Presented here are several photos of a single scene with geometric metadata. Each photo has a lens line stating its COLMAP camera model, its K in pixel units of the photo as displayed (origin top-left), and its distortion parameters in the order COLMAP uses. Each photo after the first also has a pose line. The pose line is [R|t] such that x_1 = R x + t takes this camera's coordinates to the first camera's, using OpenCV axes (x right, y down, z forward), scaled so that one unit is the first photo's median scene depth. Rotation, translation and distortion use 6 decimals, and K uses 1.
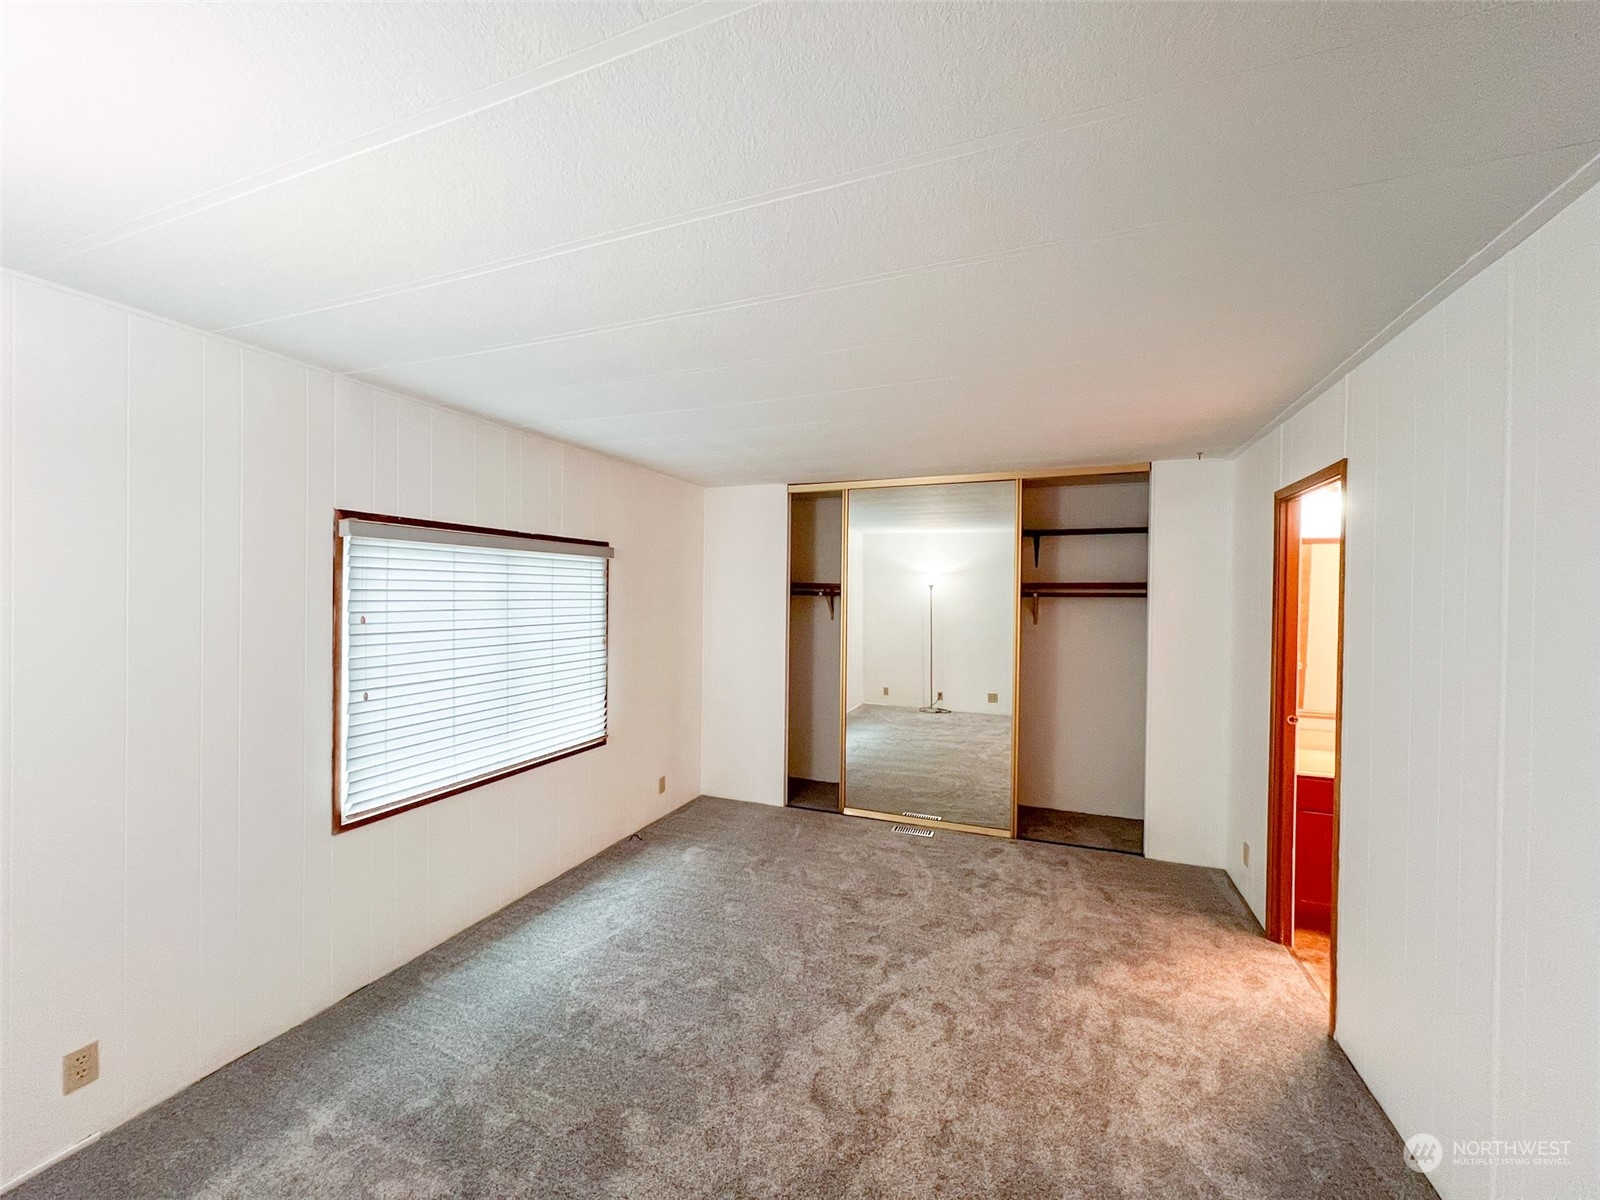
lens RADIAL K [[637.5, 0, 799.3], [0, 637.5, 602.8], [0, 0, 1]] dist [-0.000533, -0.000027]
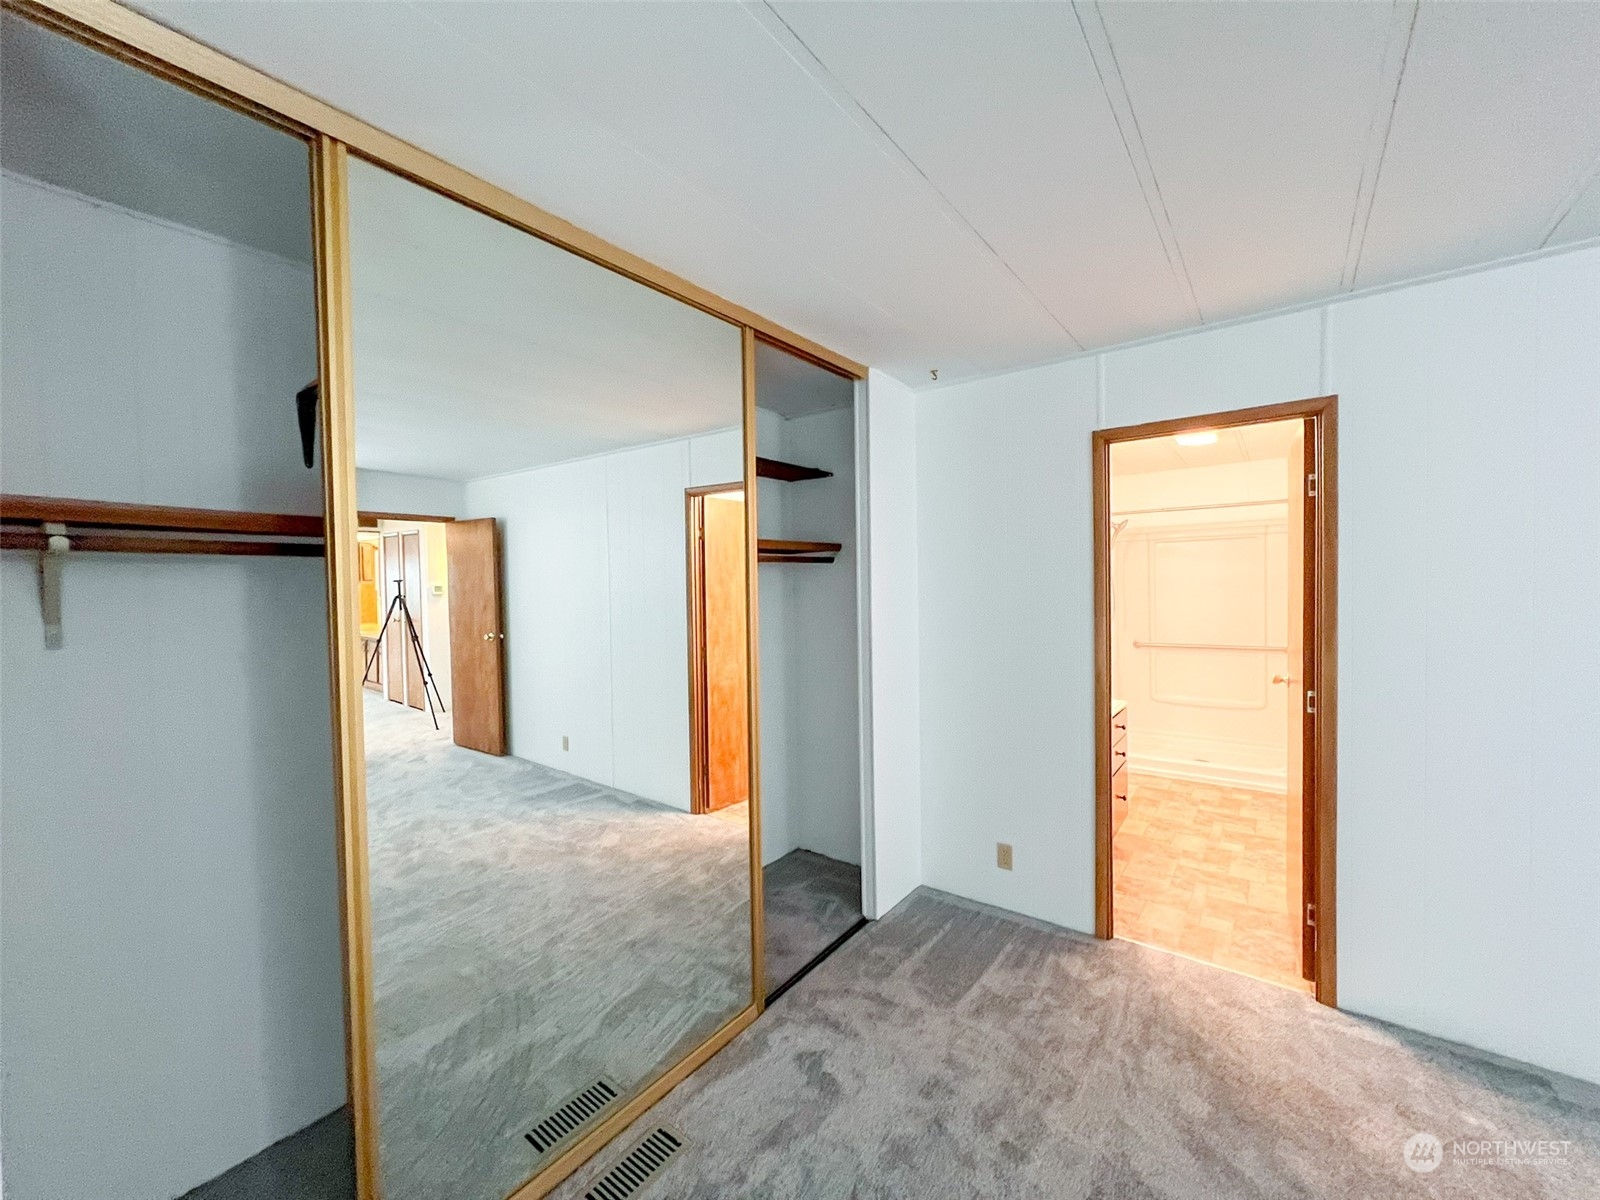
lens RADIAL K [[637.5, 0, 795.5], [0, 637.5, 596.3], [0, 0, 1]] dist [-0.000533, -0.000027]
pose [[0.277673, -0.033085, 0.960106, -0.158852], [0.024110, 0.999332, 0.027464, 0.014184], [-0.960373, 0.015522, 0.278285, 0.871549]]
